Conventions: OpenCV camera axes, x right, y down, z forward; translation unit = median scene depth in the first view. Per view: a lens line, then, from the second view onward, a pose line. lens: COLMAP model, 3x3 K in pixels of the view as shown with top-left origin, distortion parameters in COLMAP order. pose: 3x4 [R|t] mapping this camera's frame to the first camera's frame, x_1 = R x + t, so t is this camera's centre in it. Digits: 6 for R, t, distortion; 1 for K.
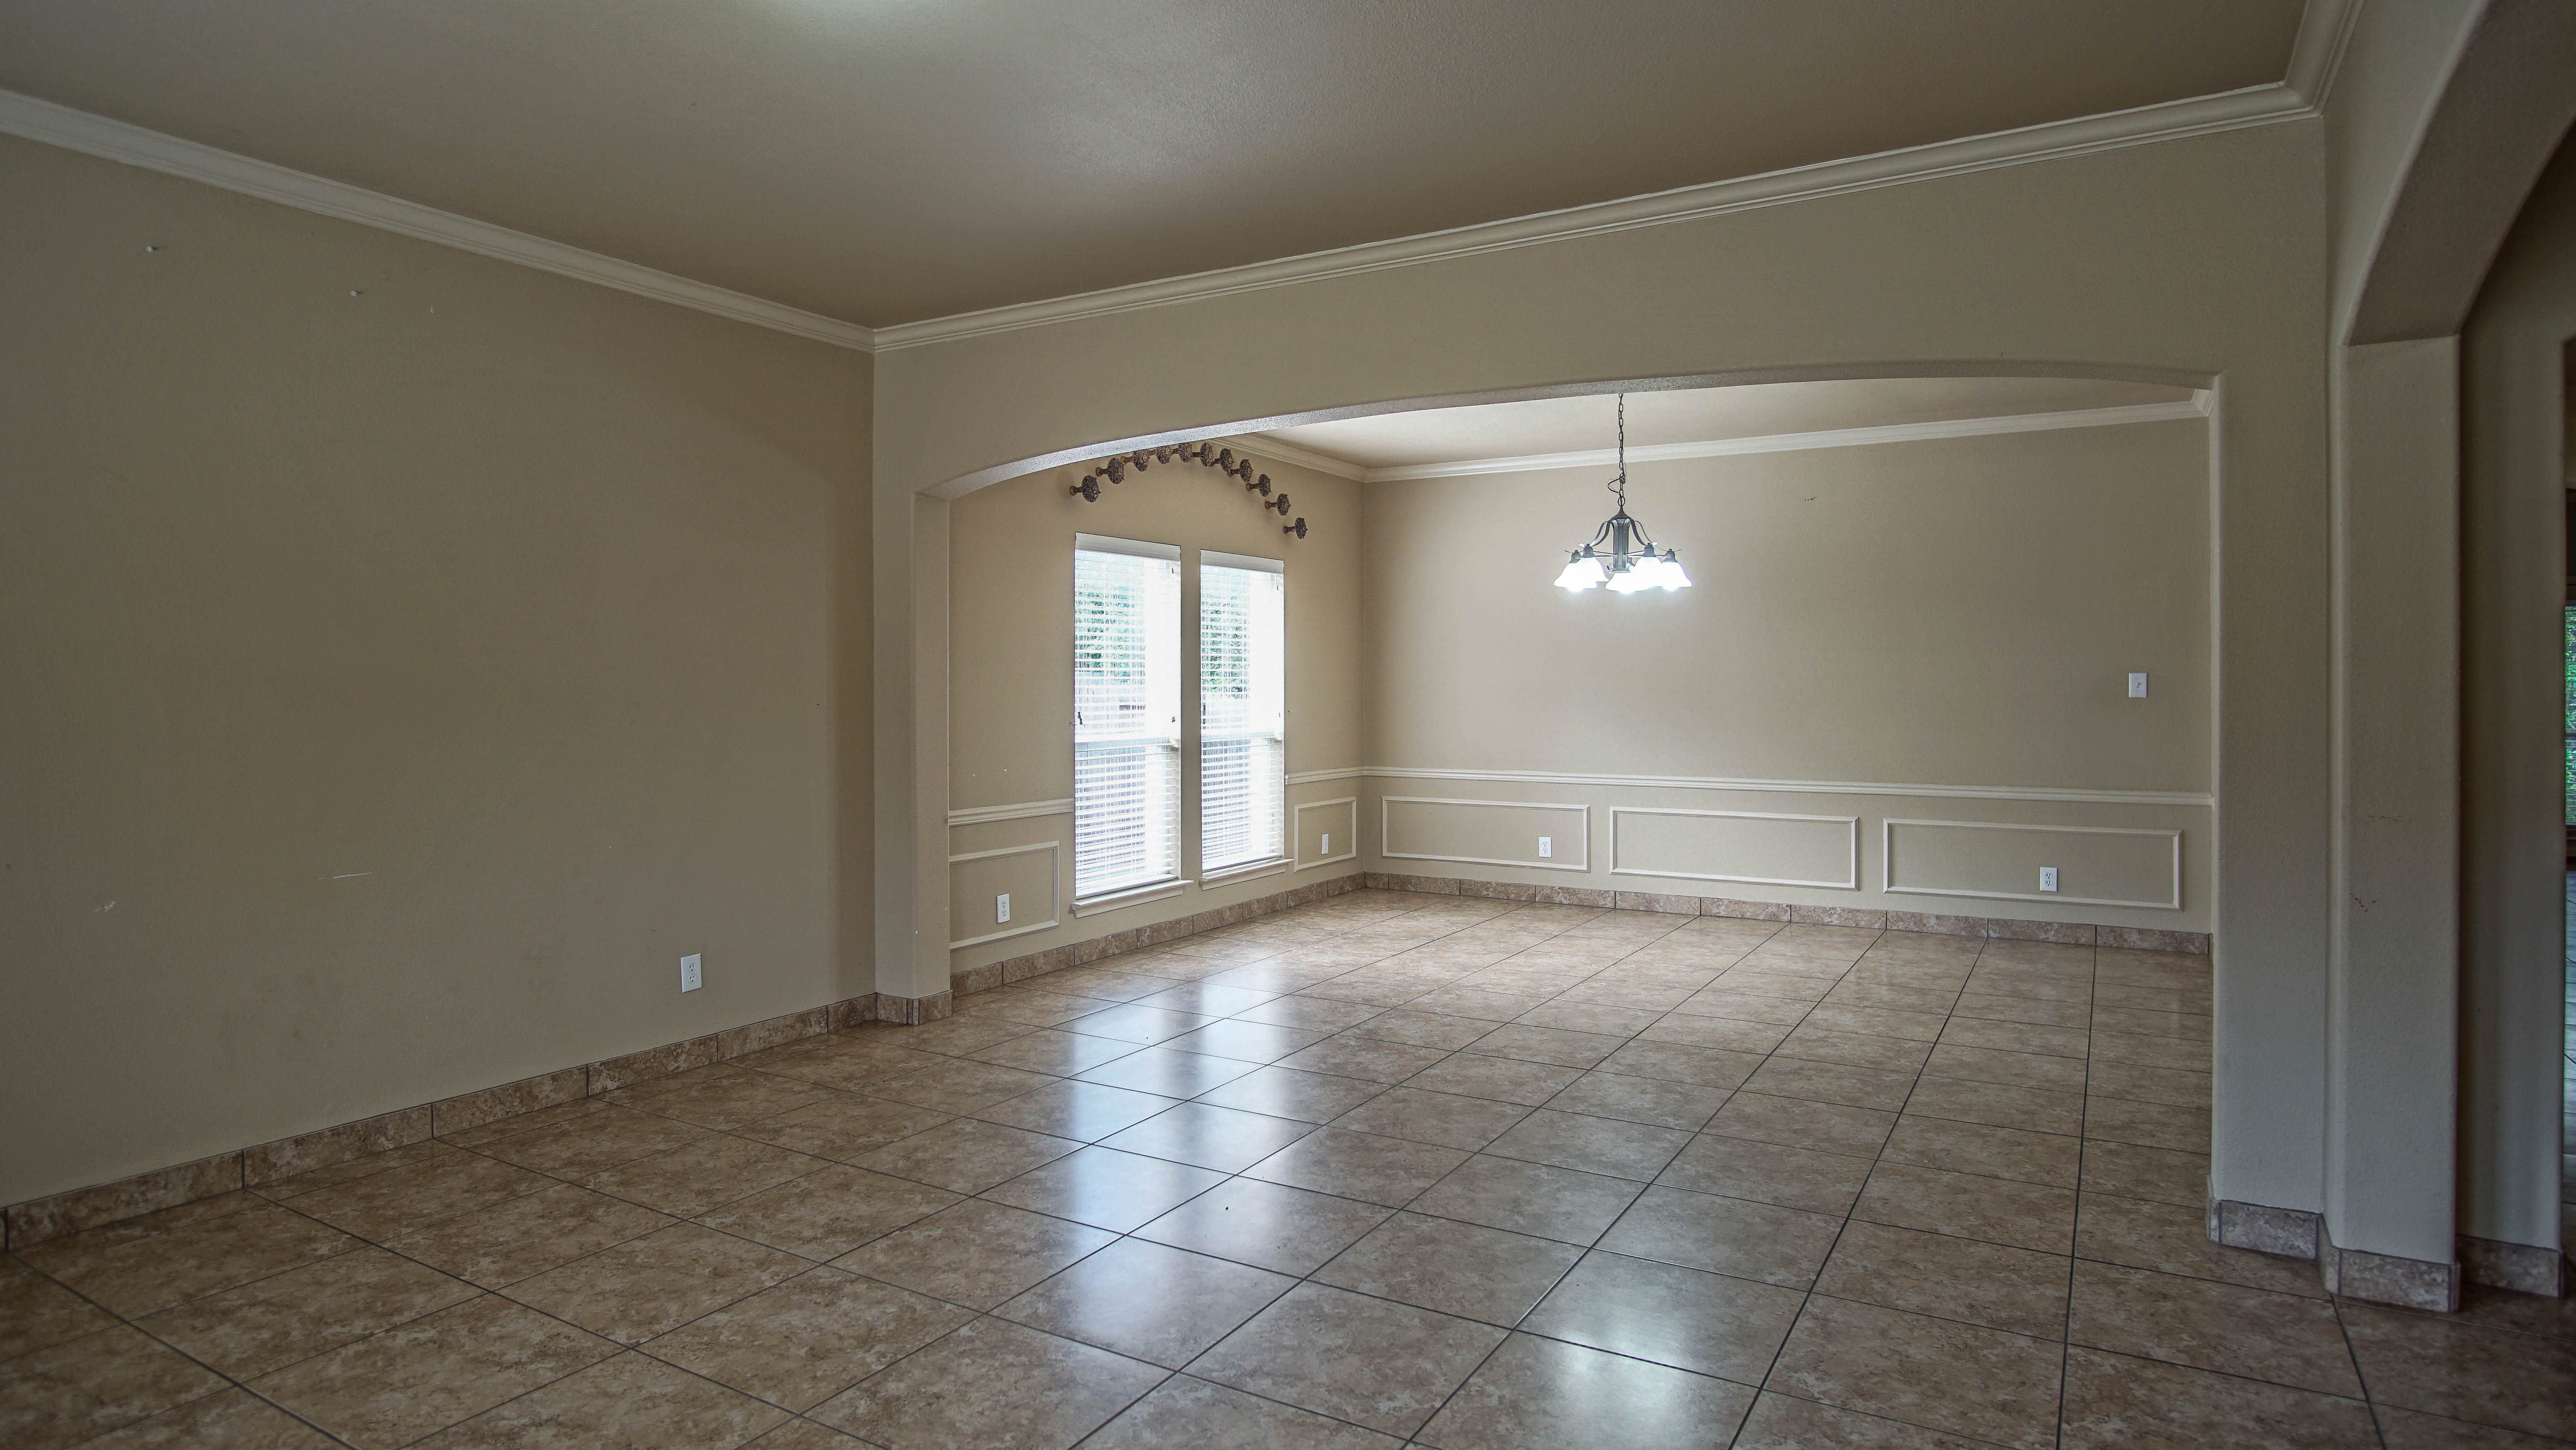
lens RADIAL K [[1429.1, 0, 1286.7], [0, 1429.1, 690.0], [0, 0, 1]] dist [-0.036029, 0.010723]
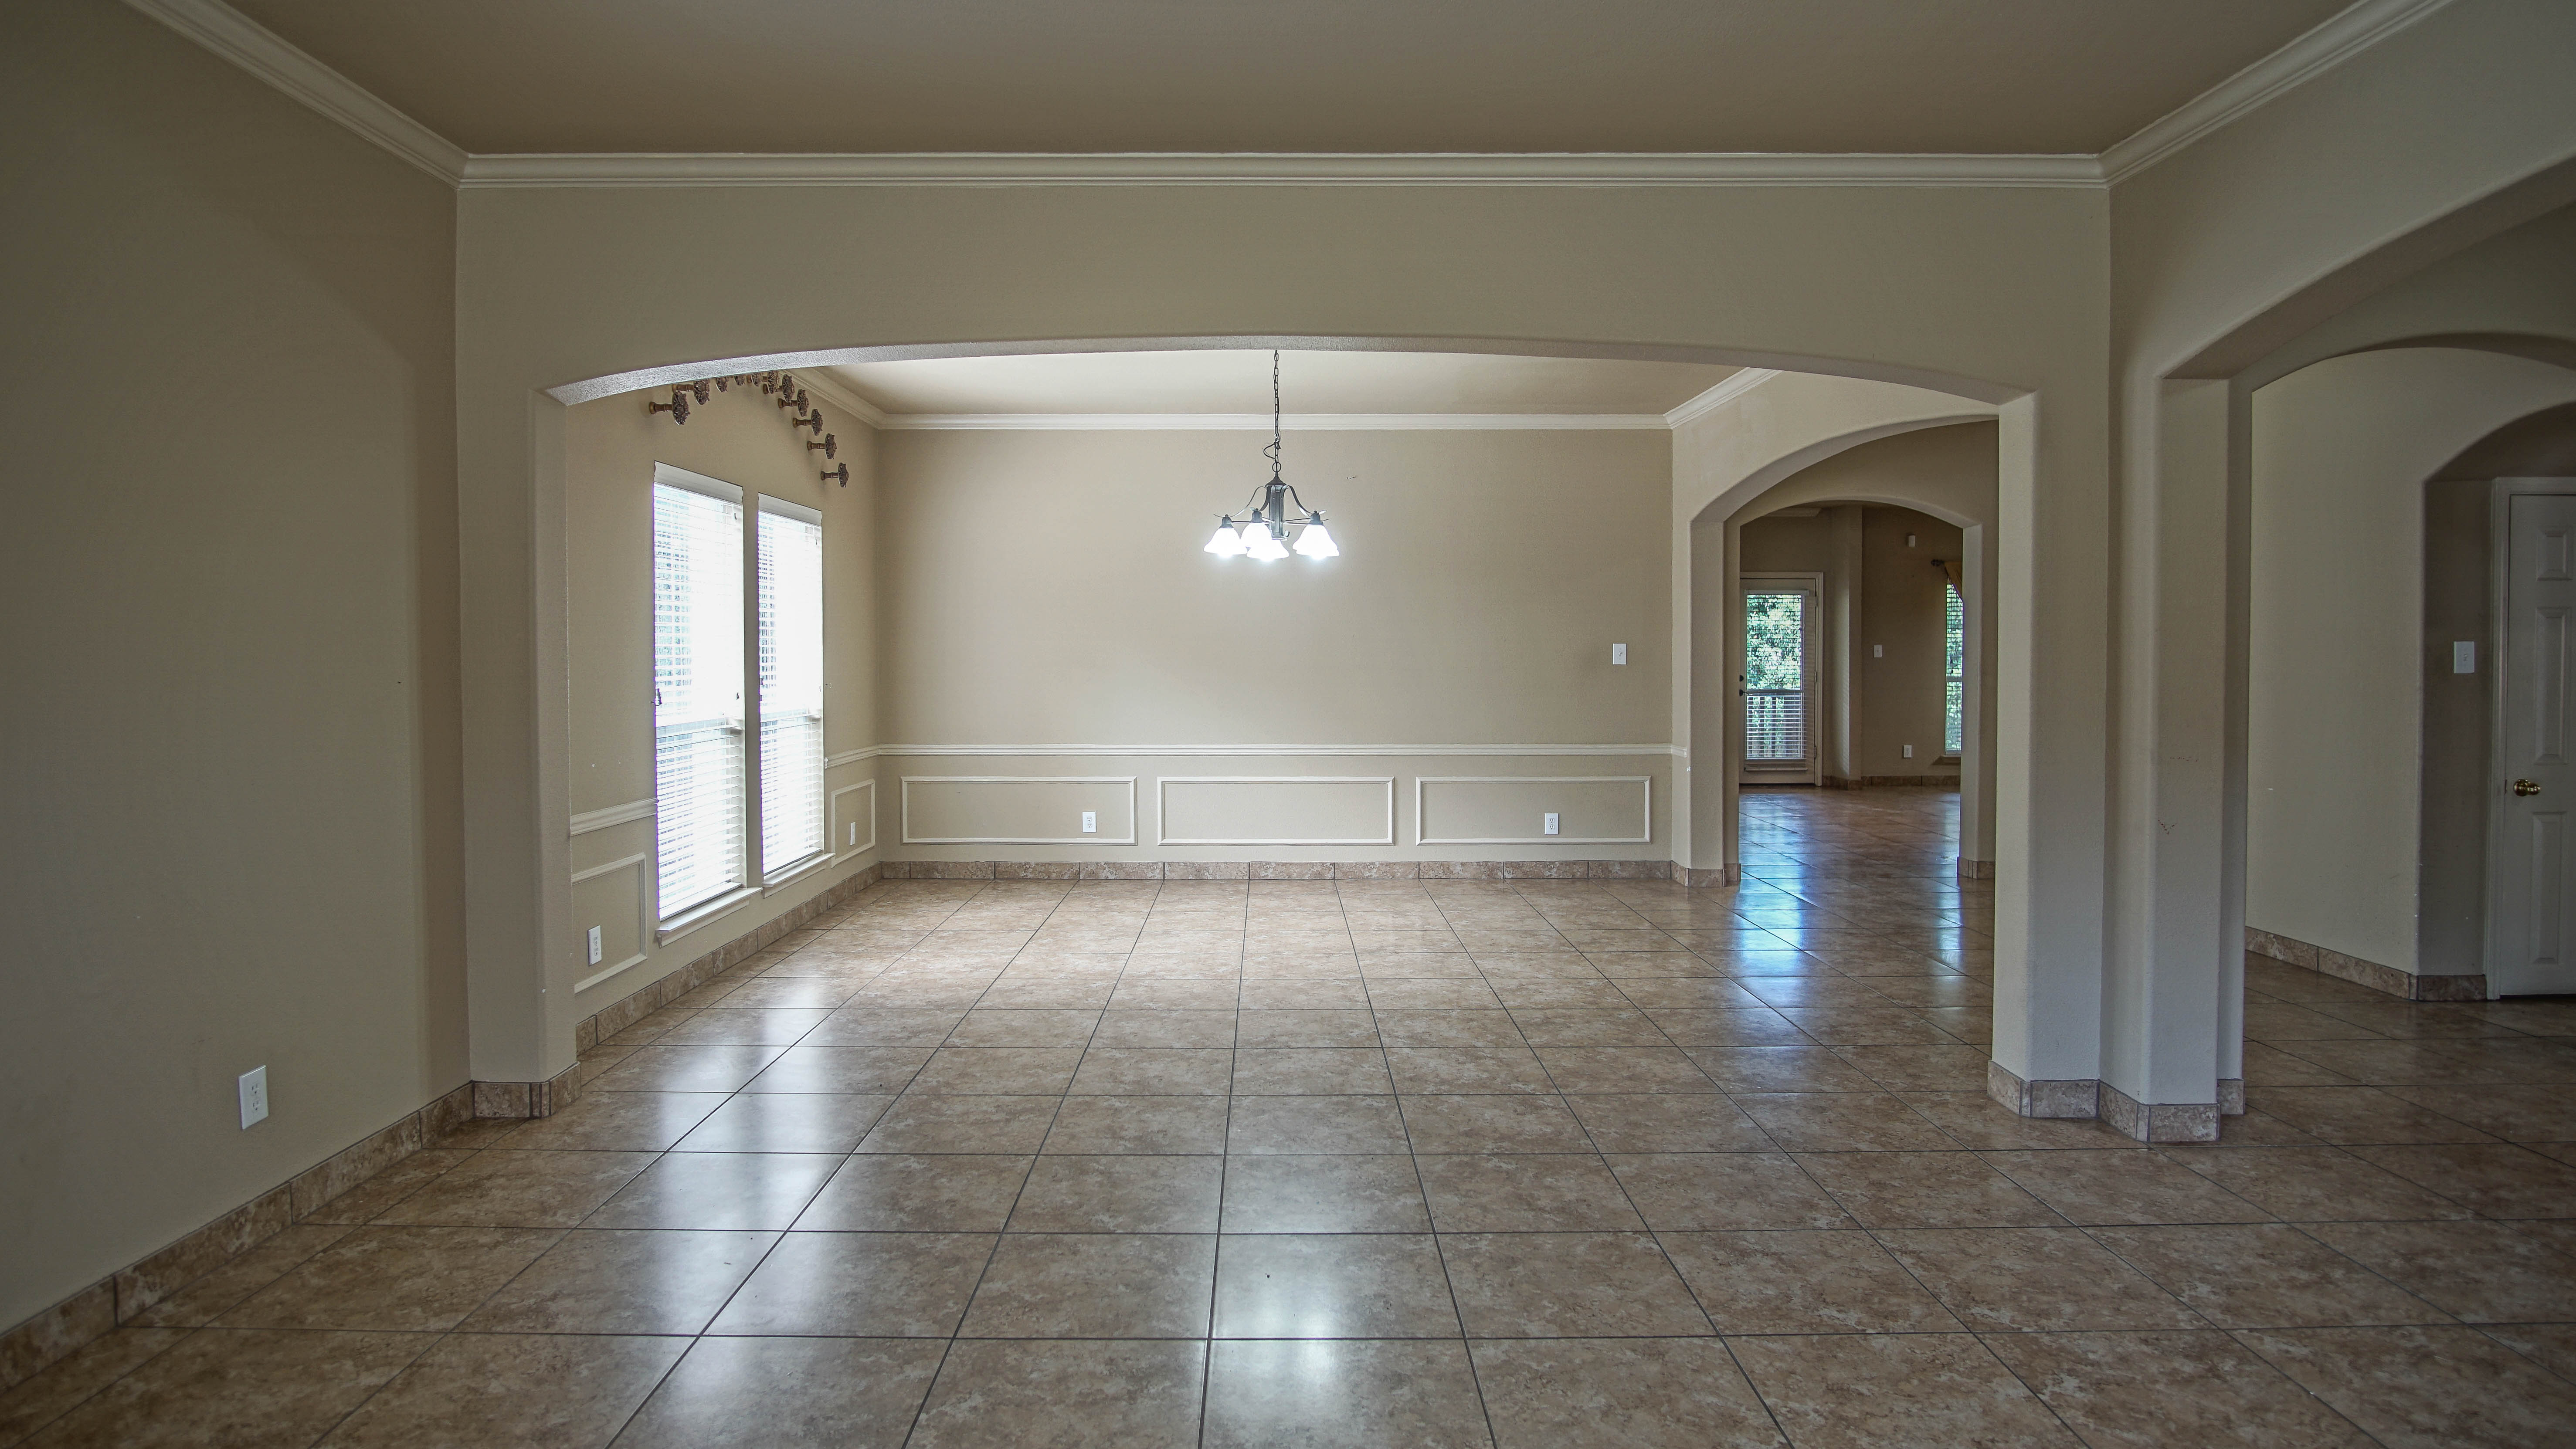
lens RADIAL K [[1393.8, 0, 1284.0], [0, 1393.8, 686.5], [0, 0, 1]] dist [-0.034865, 0.009927]
pose [[0.857495, -0.012487, 0.514341, -0.244490], [0.002698, 0.999801, 0.019775, -0.000030], [-0.514485, -0.015569, 0.857358, 0.162212]]
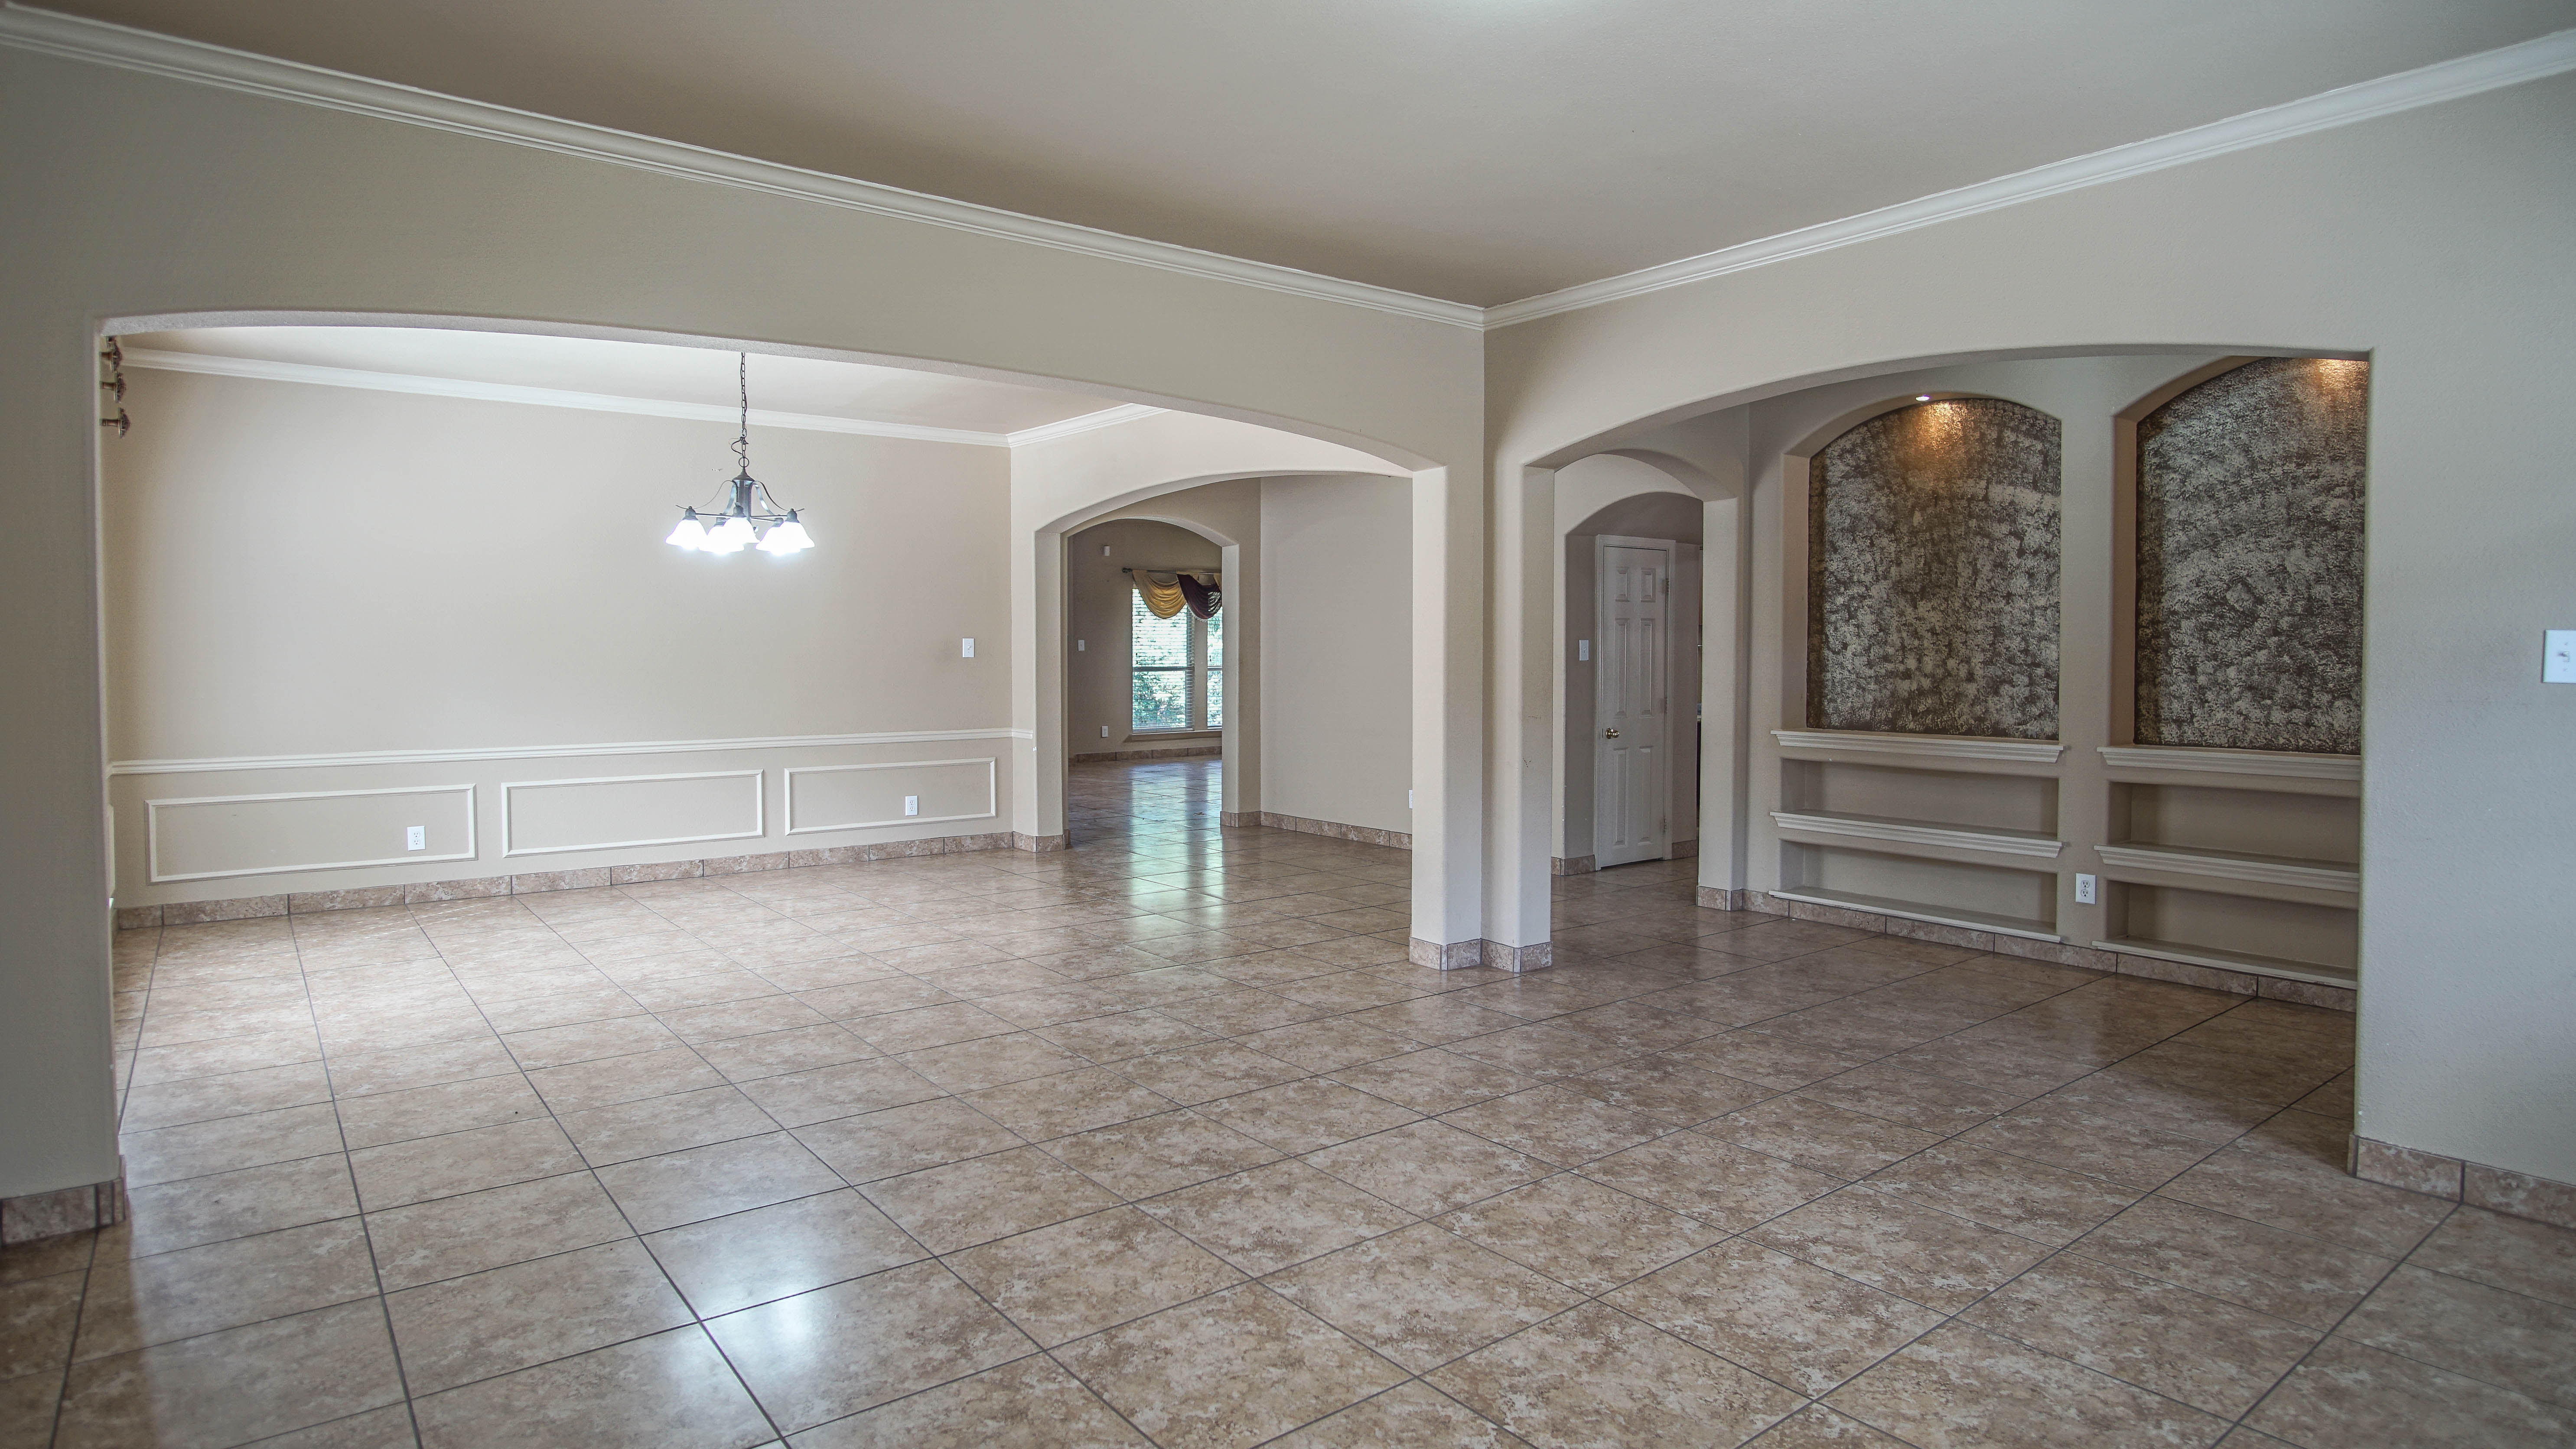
lens RADIAL K [[1376.6, 0, 1281.6], [0, 1376.6, 690.1], [0, 0, 1]] dist [-0.035307, 0.009214]
pose [[0.369141, -0.028437, 0.928938, -0.490022], [0.003333, 0.999566, 0.029274, -0.000589], [-0.929367, -0.007710, 0.369076, 0.284821]]
